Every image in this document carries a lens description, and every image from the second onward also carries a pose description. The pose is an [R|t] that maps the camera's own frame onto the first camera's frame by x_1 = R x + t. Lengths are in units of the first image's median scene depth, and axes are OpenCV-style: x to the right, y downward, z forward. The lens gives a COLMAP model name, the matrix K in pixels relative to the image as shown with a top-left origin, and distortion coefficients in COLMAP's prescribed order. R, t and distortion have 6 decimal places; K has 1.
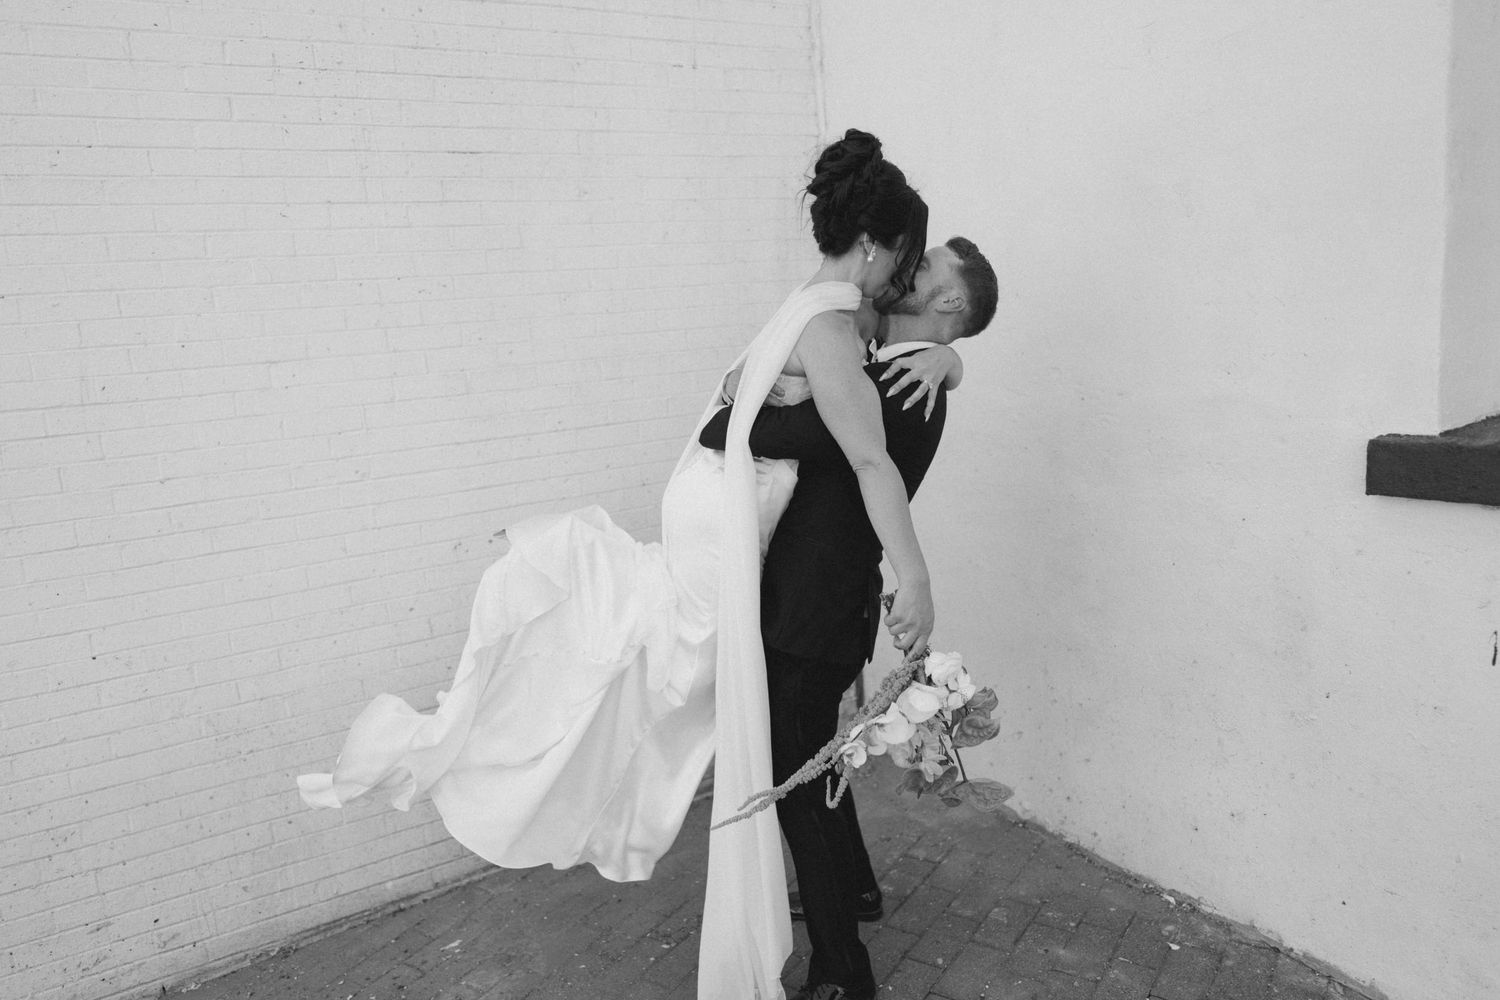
lens RADIAL K [[1017.1, 0, 745.1], [0, 1017.1, 511.8], [0, 0, 1]] dist [-0.002646, 0.003222]
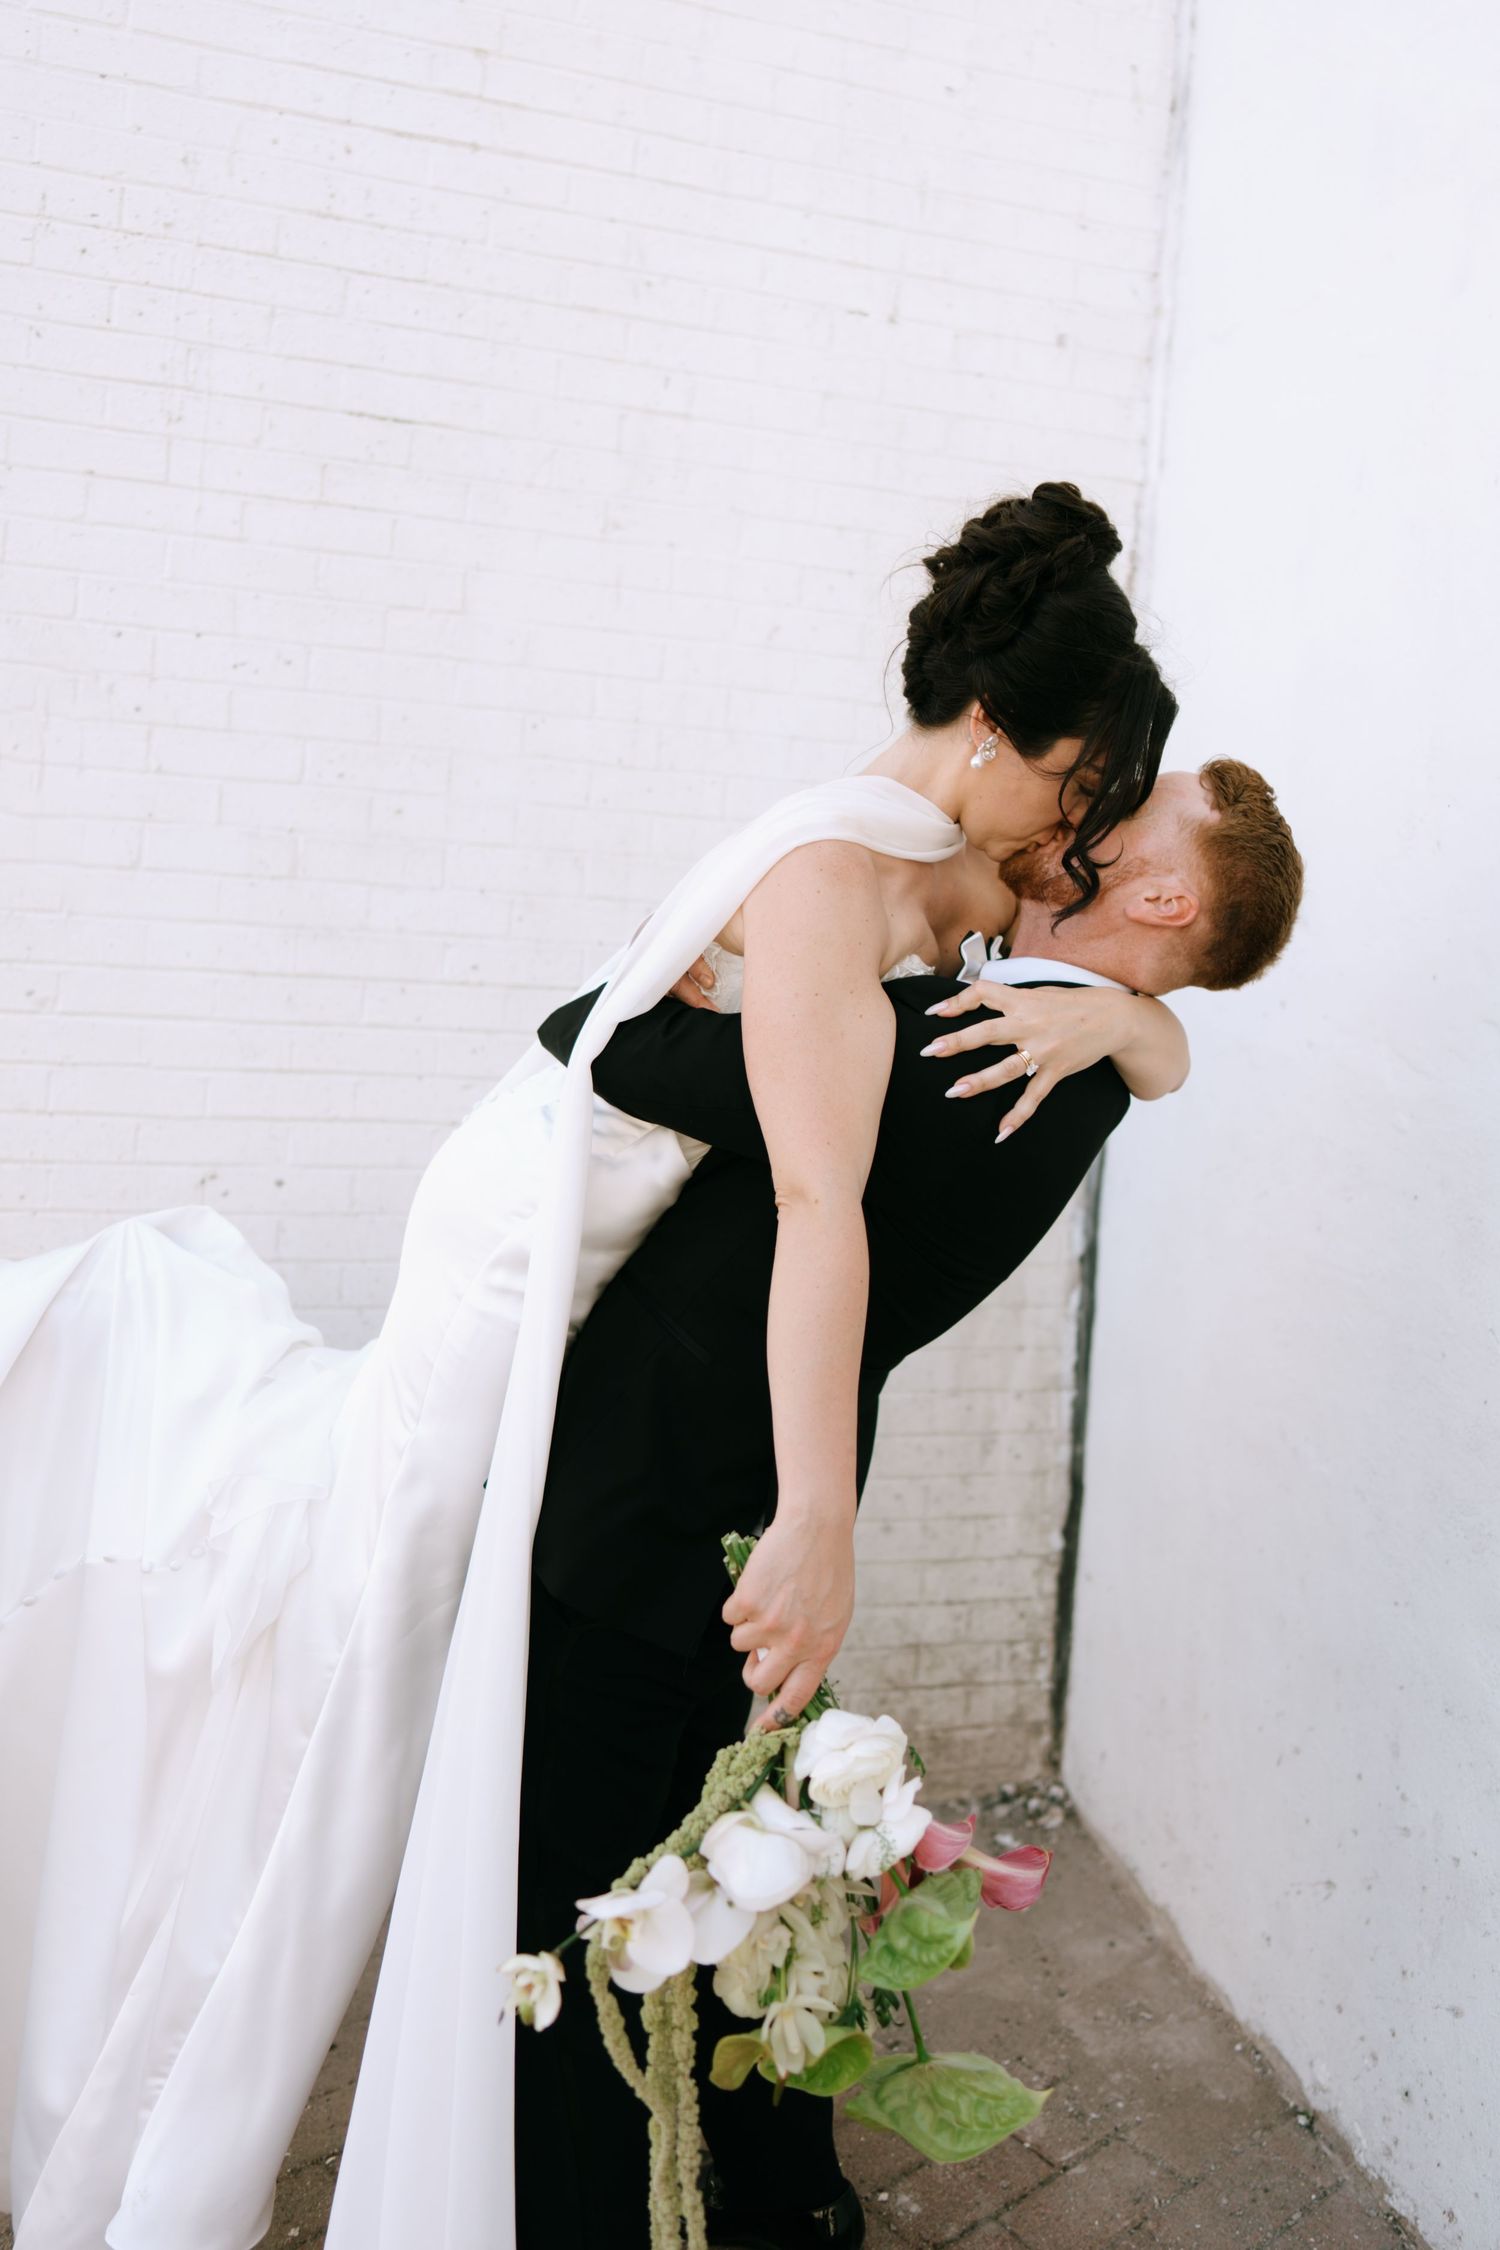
lens RADIAL K [[1830.4, 0, 897.4], [0, 1830.4, 911.9], [0, 0, 1]] dist [-0.002775, 0.005064]
pose [[0.966663, 0.157078, -0.202212, 0.195890], [-0.186524, 0.973016, -0.135829, -0.033989], [0.175420, 0.169019, 0.969877, 0.189780]]
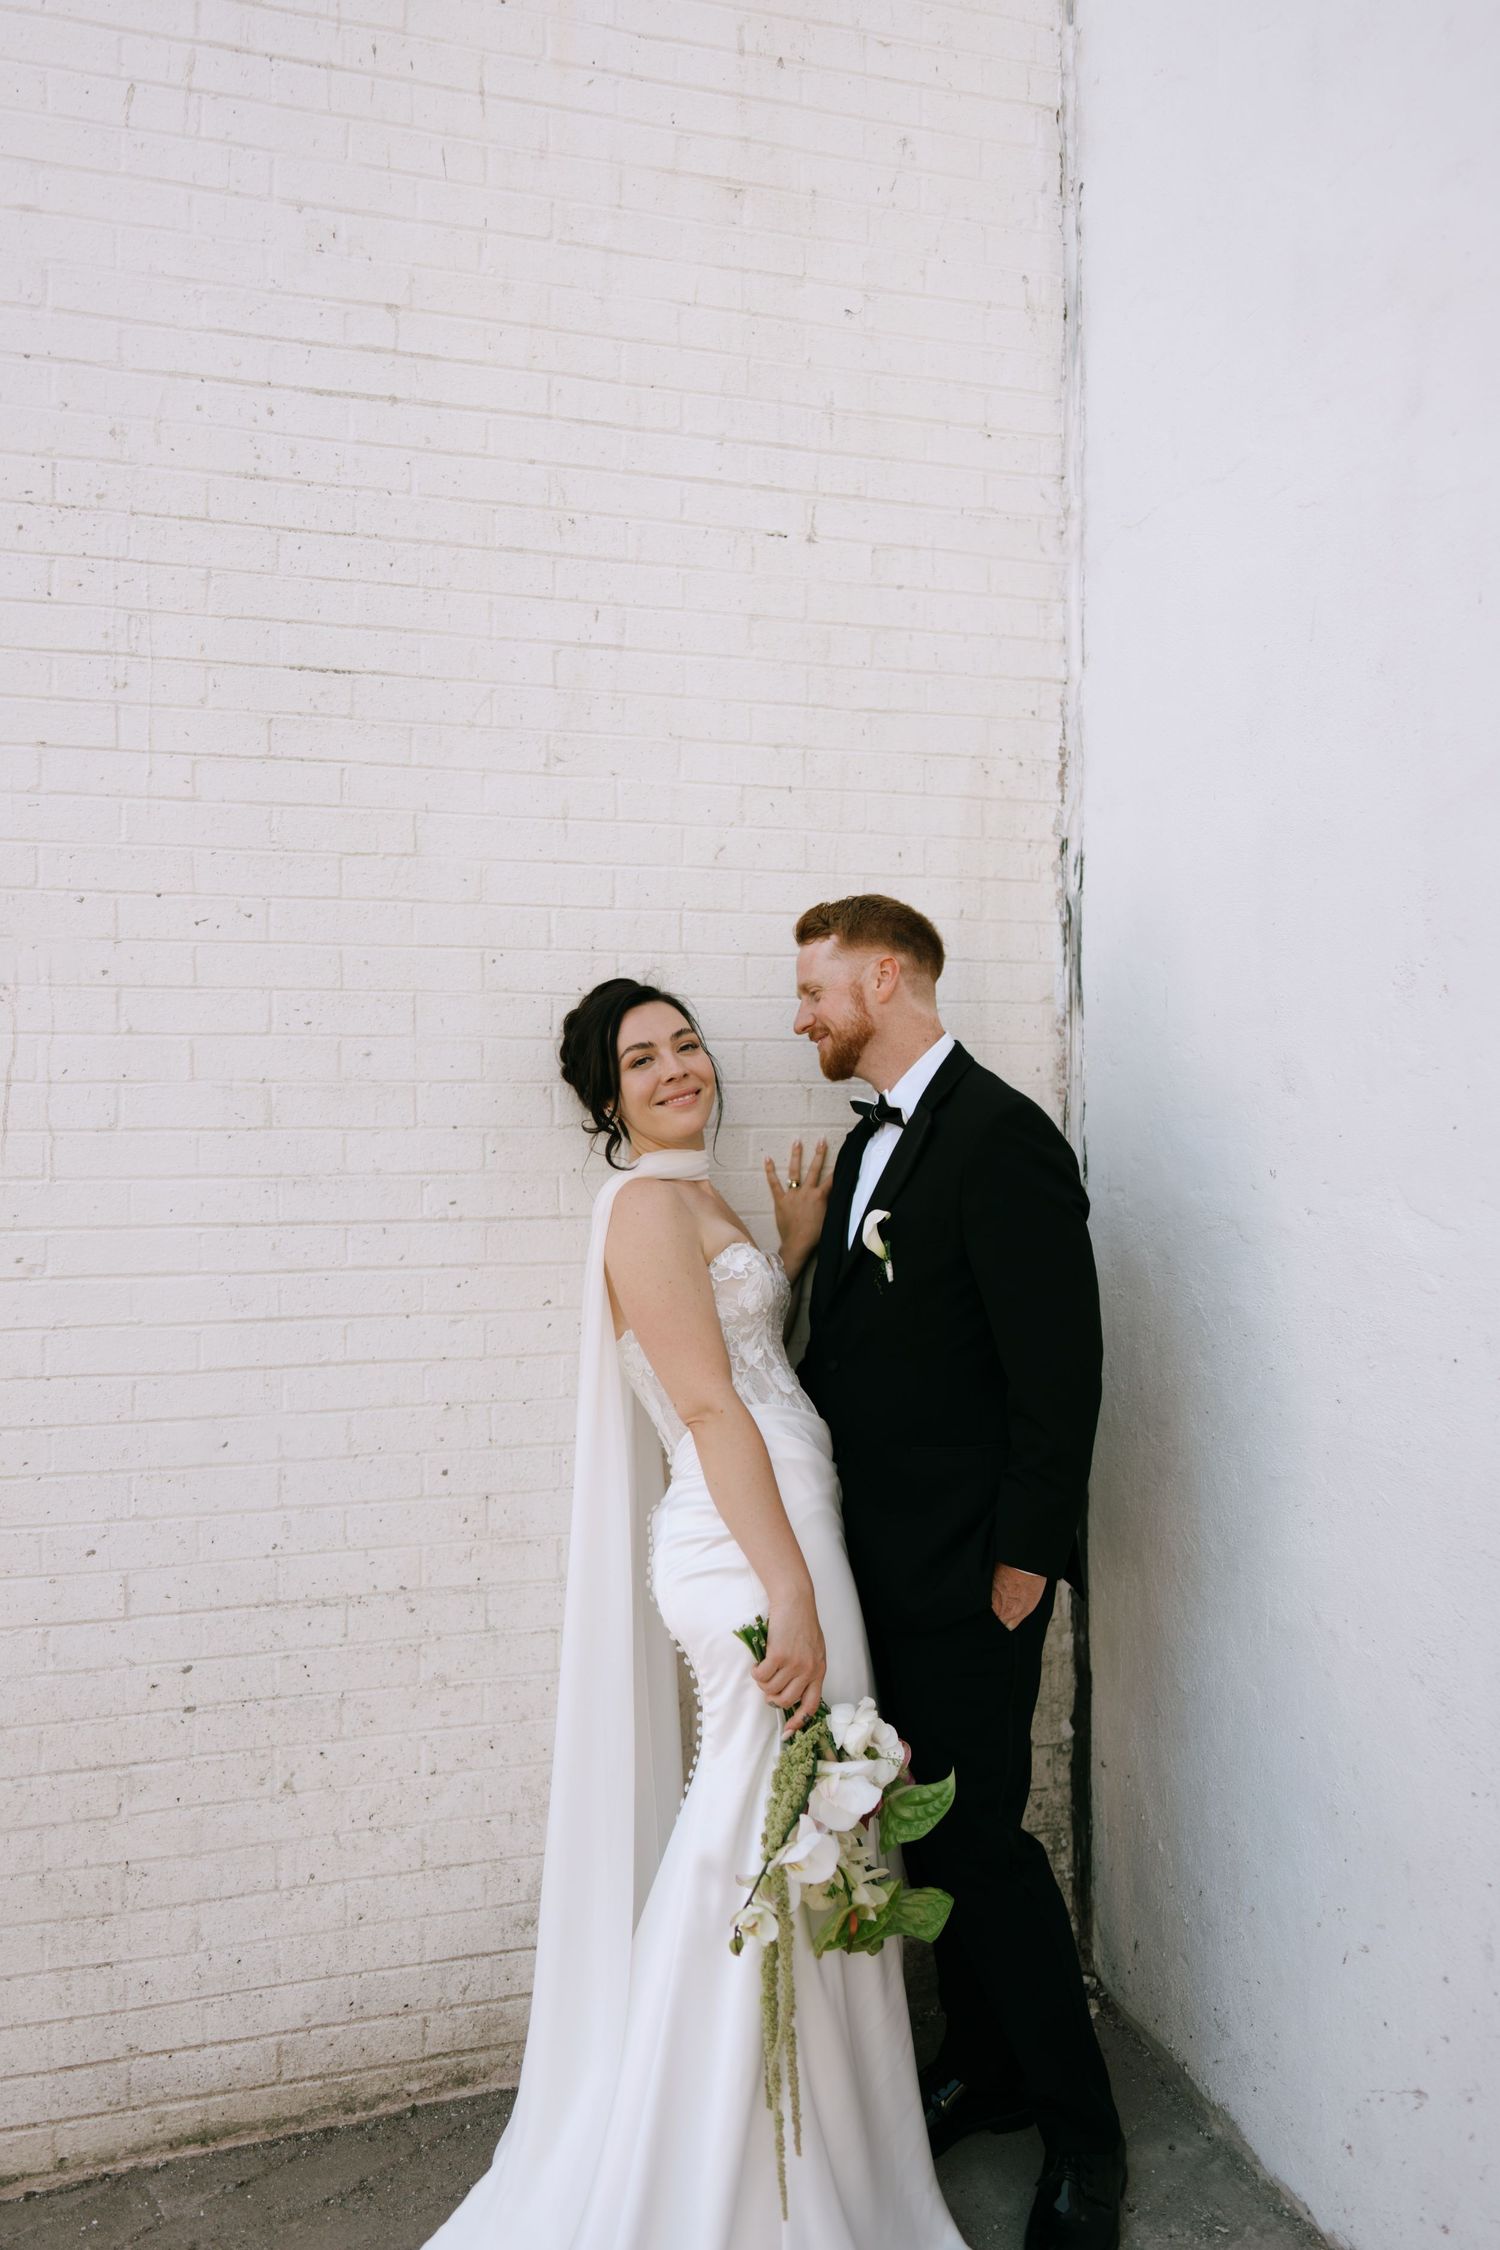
lens RADIAL K [[1567.6, 0, 748.7], [0, 1567.6, 1123.9], [0, 0, 1]] dist [-0.002212, 0.004563]
pose [[0.968016, 0.076540, -0.238929, 0.141362], [-0.114542, 0.982113, -0.149449, -0.029760], [0.223216, 0.172037, 0.959468, 0.312184]]
